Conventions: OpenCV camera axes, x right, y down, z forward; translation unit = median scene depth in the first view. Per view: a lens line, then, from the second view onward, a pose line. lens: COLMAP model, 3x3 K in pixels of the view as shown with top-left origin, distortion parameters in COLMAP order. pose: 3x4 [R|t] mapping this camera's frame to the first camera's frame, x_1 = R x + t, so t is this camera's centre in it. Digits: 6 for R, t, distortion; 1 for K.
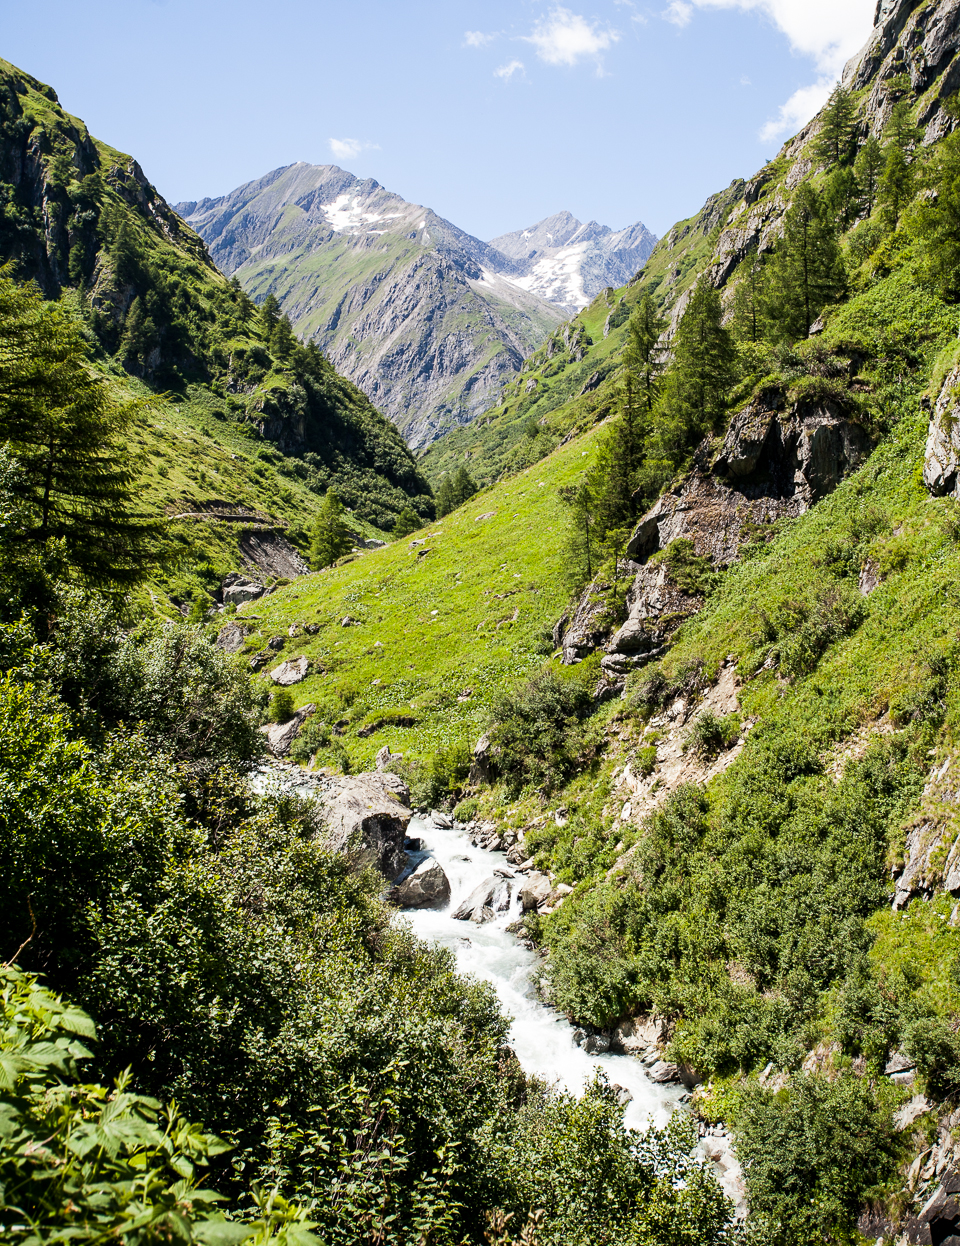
lens RADIAL K [[1492.1, 0, 479.6], [0, 1492.1, 571.3], [0, 0, 1]] dist [0.005606, 0.003867]
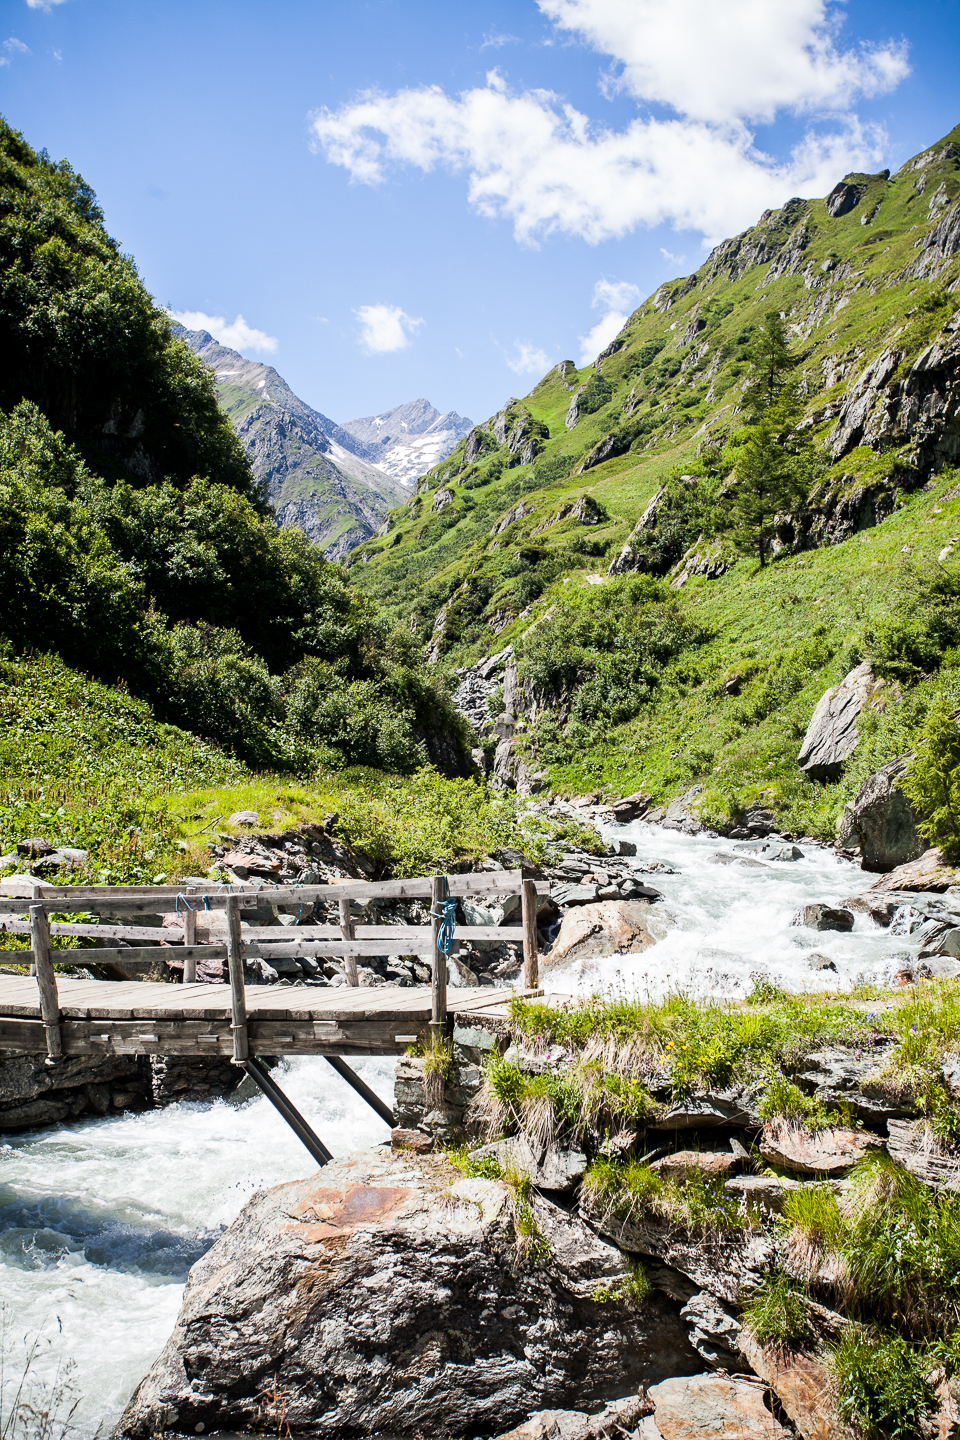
lens RADIAL K [[1519.3, 0, 474.9], [0, 1519.3, 737.3], [0, 0, 1]] dist [0.011173, 0.105413]
pose [[0.992760, 0.047130, 0.110483, -0.013210], [-0.042906, 0.998266, -0.040307, -0.010718], [-0.112191, 0.035275, 0.993060, 0.420443]]
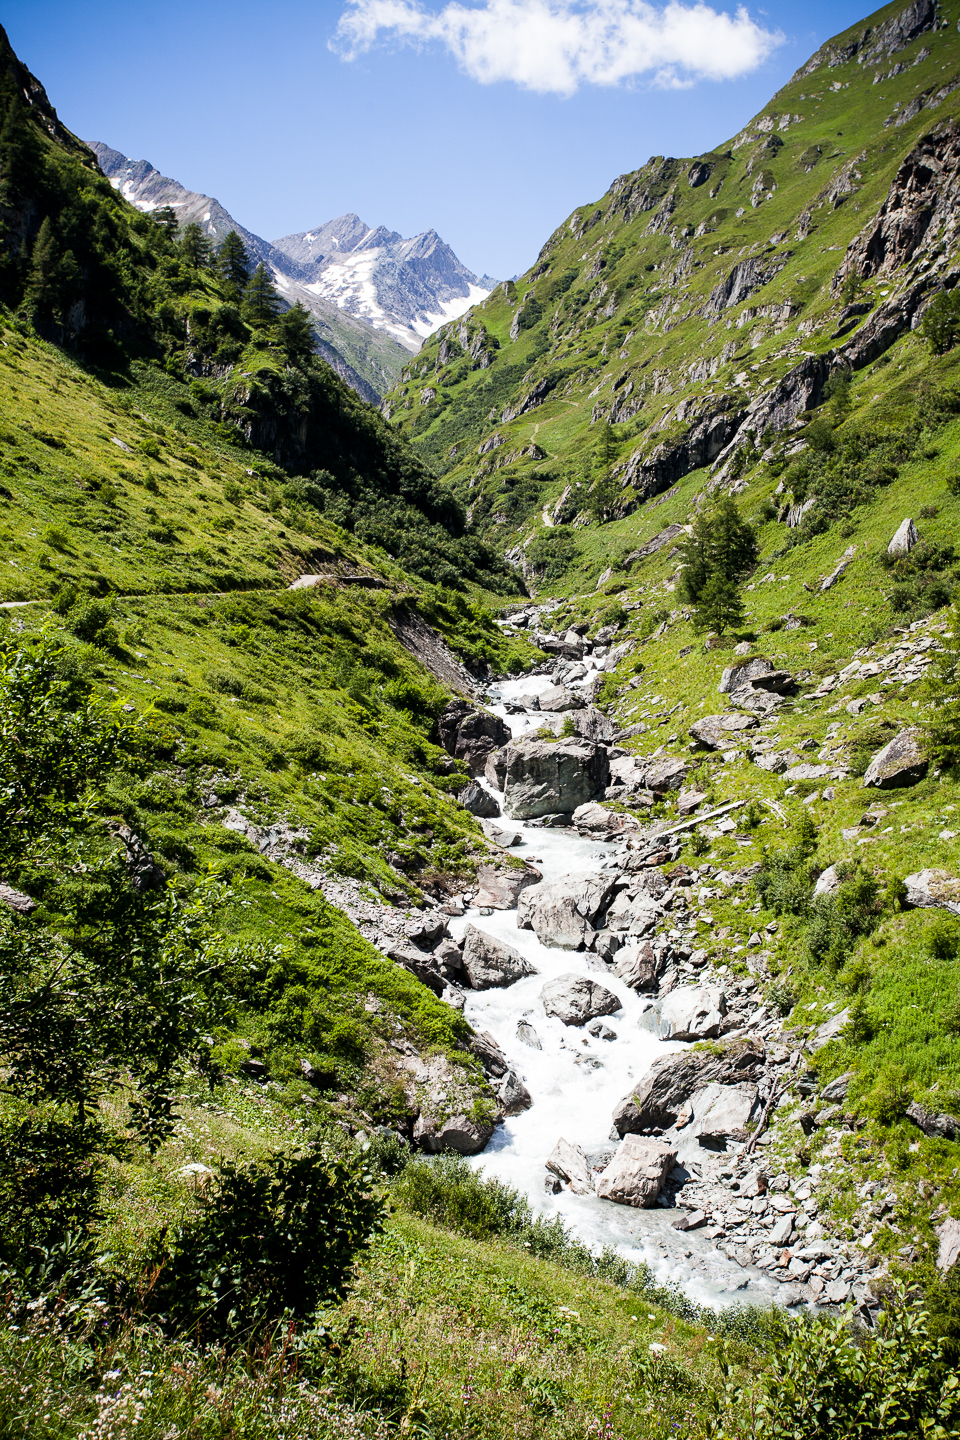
lens RADIAL K [[1519.3, 0, 474.9], [0, 1519.3, 737.3], [0, 0, 1]] dist [0.011173, 0.105413]
pose [[0.987672, -0.004587, 0.156471, -0.072592], [-0.009281, 0.996096, 0.087788, -0.009684], [-0.156263, -0.088158, 0.983773, 0.145533]]
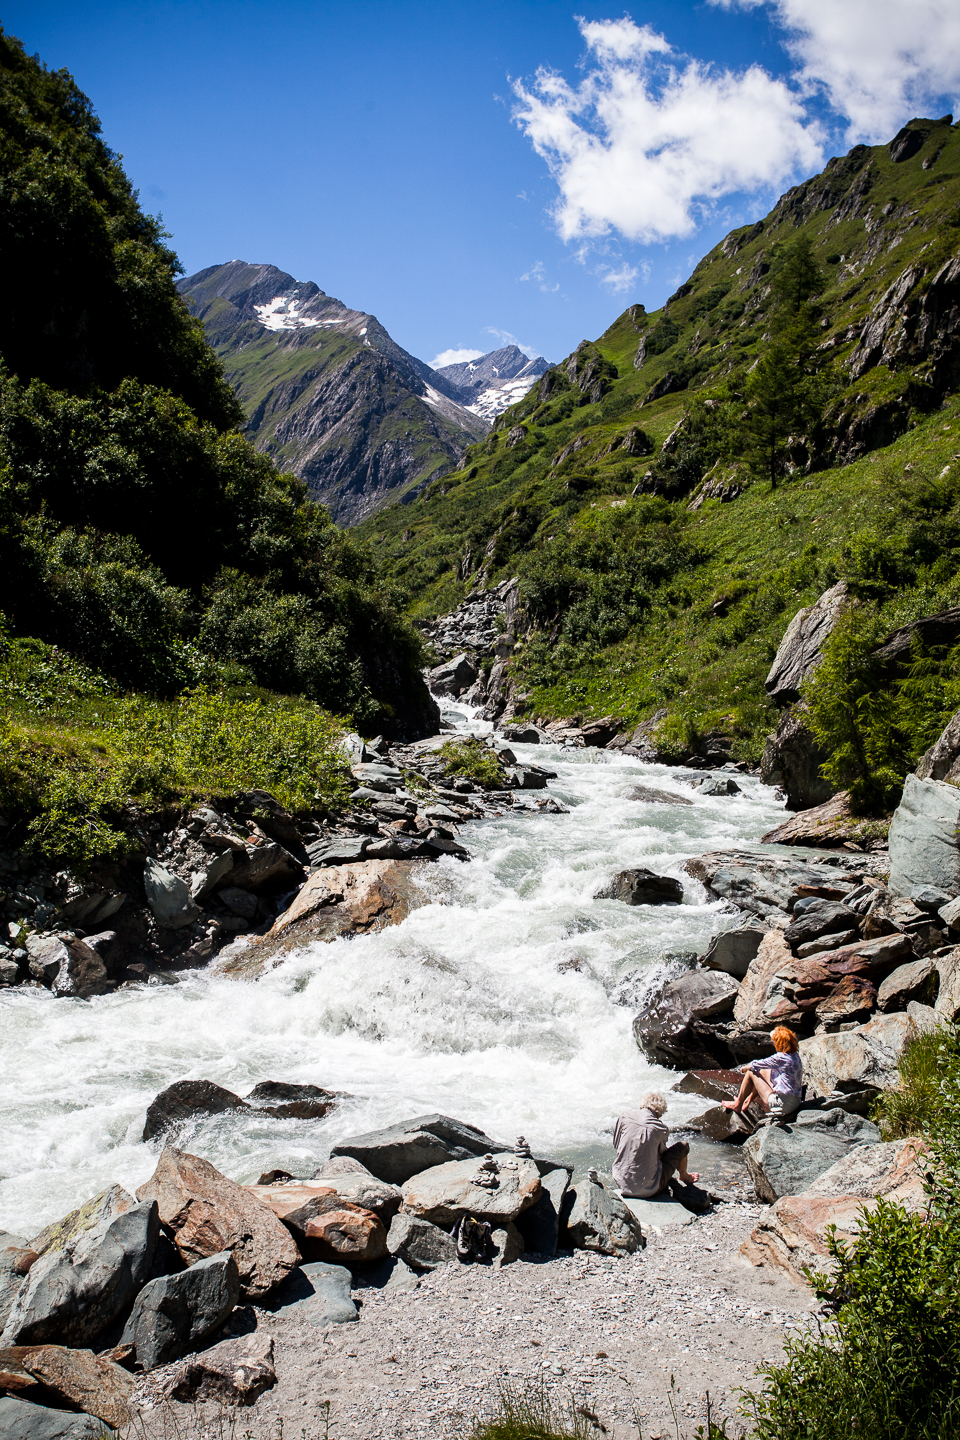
lens RADIAL K [[1388.0, 0, 480.0], [0, 1388.0, 720.0], [0, 0, 1]] dist [0.006048, 0.098795]
pose [[0.996844, 0.055890, 0.056373, -0.005780], [-0.056322, 0.998394, 0.006113, -0.011308], [-0.055941, -0.009269, 0.998391, 0.429582]]
